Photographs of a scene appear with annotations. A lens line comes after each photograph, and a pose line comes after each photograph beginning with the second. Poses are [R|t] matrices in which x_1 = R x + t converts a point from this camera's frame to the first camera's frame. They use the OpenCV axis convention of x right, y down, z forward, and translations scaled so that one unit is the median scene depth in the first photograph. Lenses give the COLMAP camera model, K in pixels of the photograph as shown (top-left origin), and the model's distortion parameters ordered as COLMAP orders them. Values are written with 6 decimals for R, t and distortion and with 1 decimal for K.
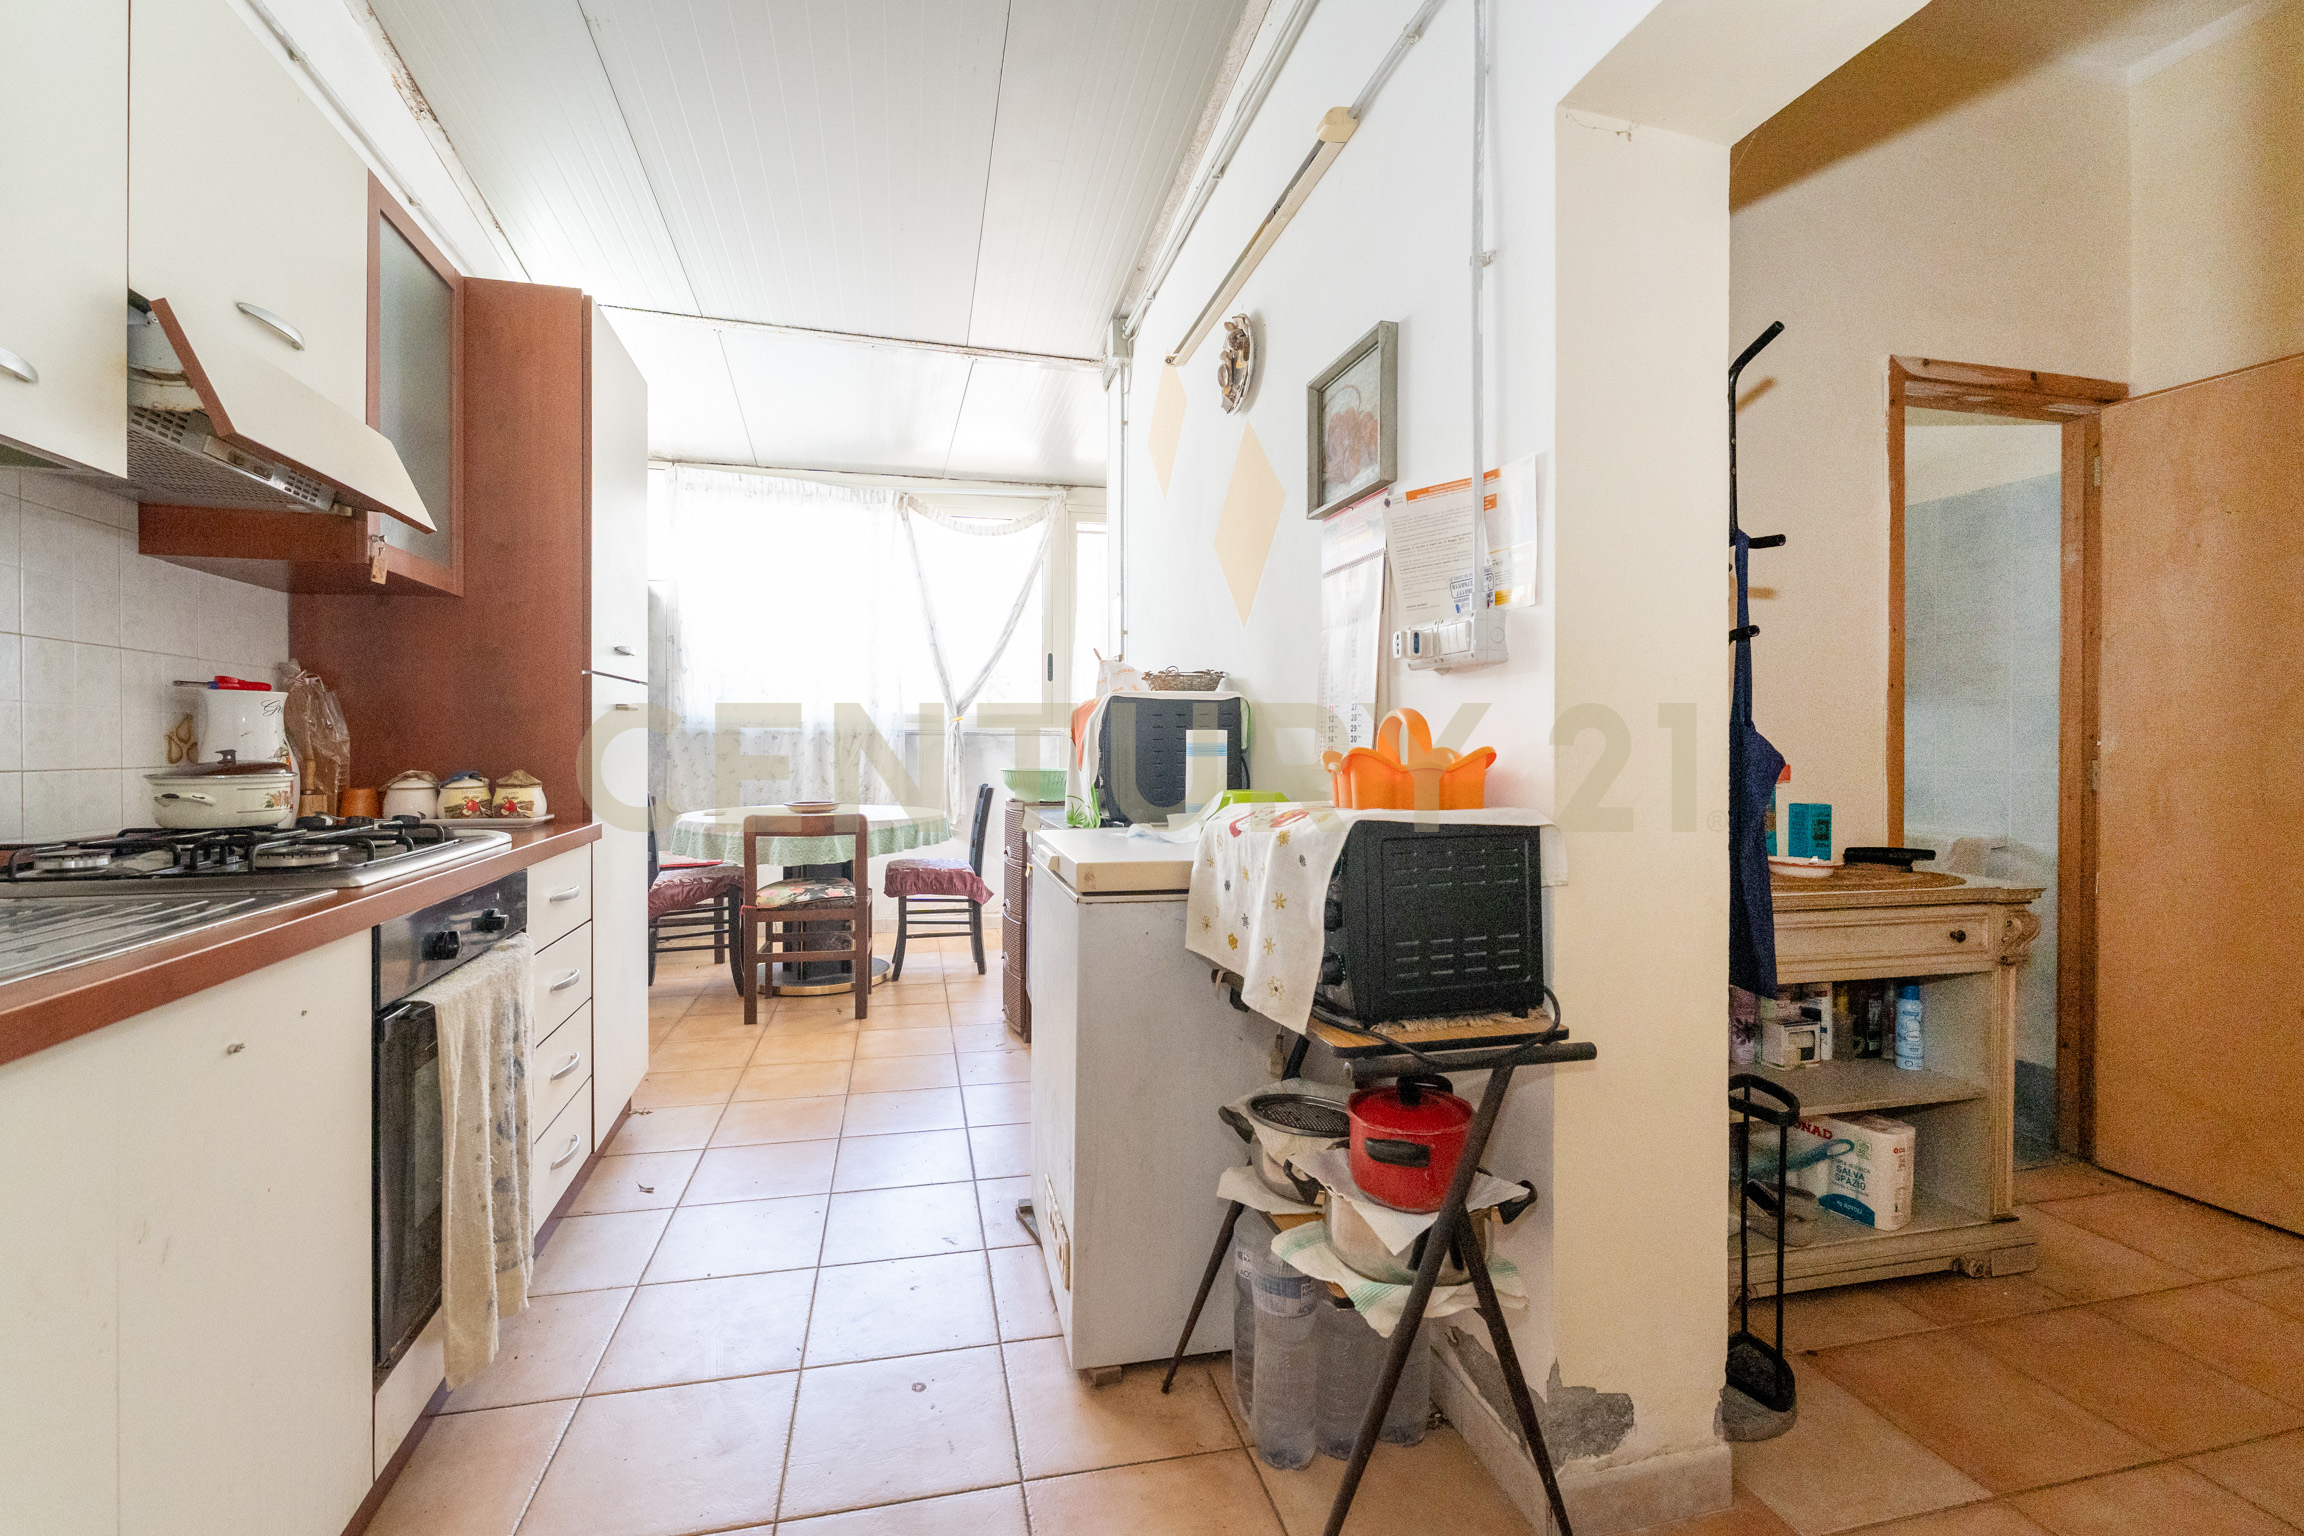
lens RADIAL K [[997.1, 0, 1150.3], [0, 997.1, 758.9], [0, 0, 1]] dist [-0.006277, -0.000259]
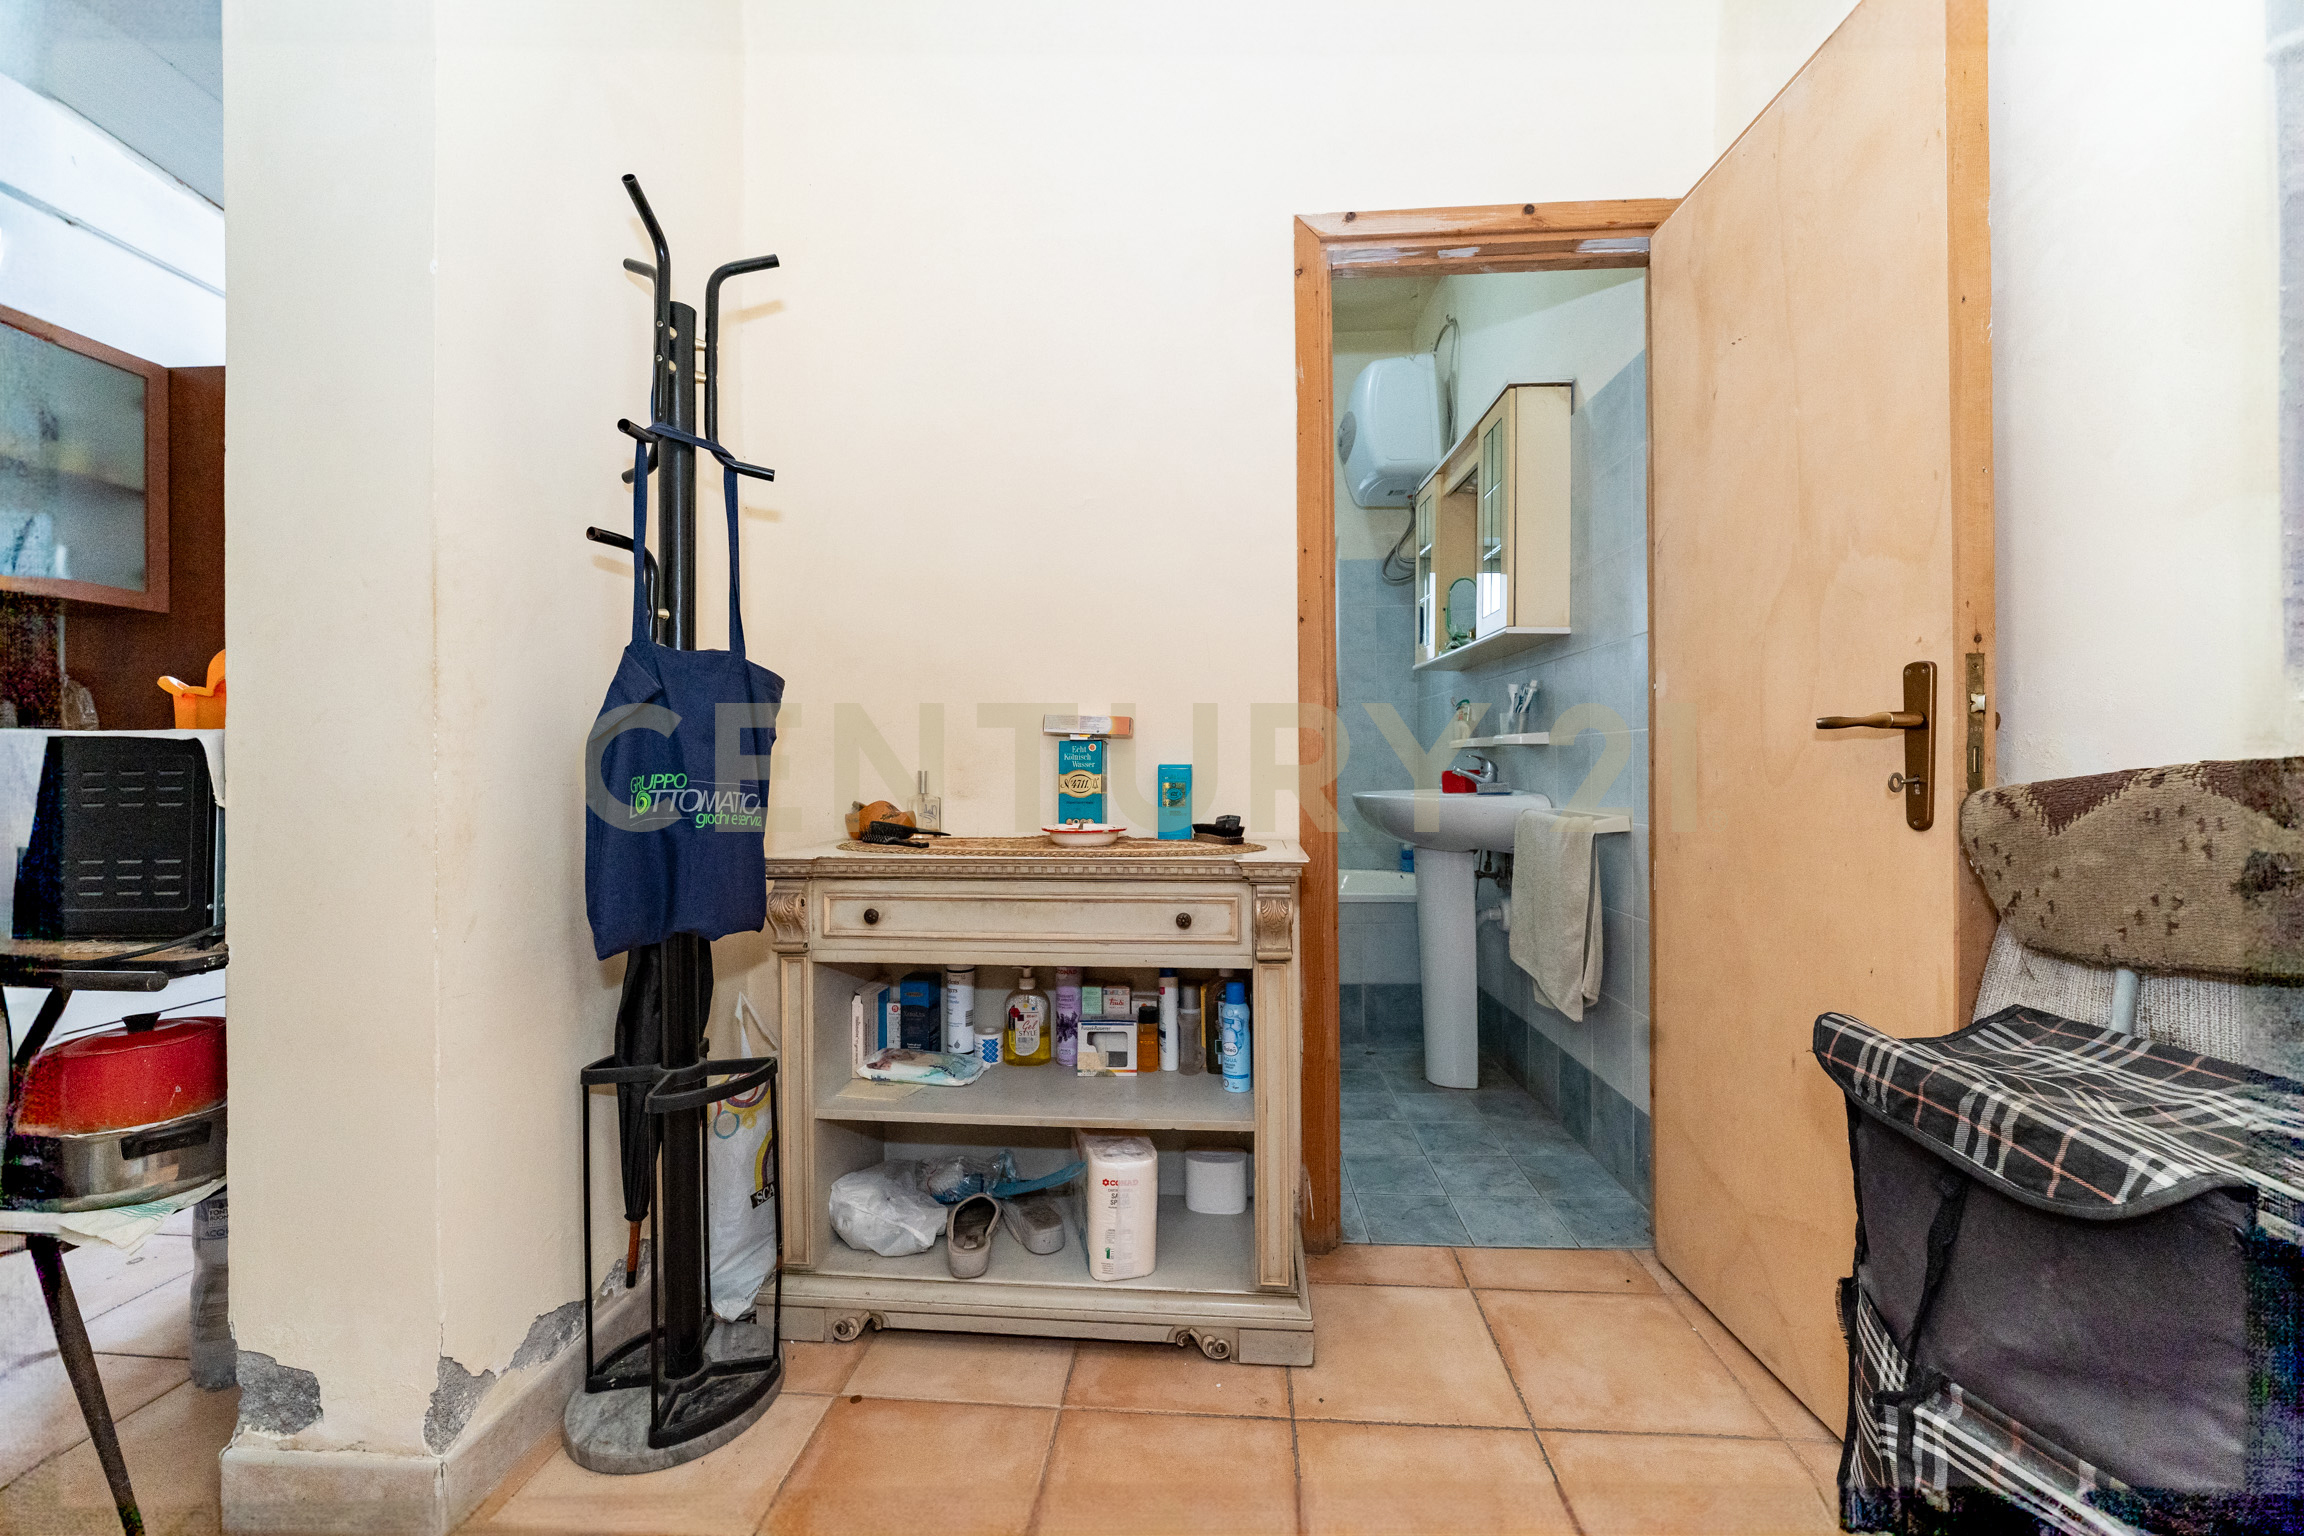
lens RADIAL K [[902.2, 0, 1141.8], [0, 902.2, 772.5], [0, 0, 1]] dist [0.002184, 0.000055]
pose [[0.954513, 0.006671, -0.298094, 1.005627], [-0.006740, 0.999977, 0.000796, 0.059676], [0.298093, 0.001249, 0.954536, 0.303781]]
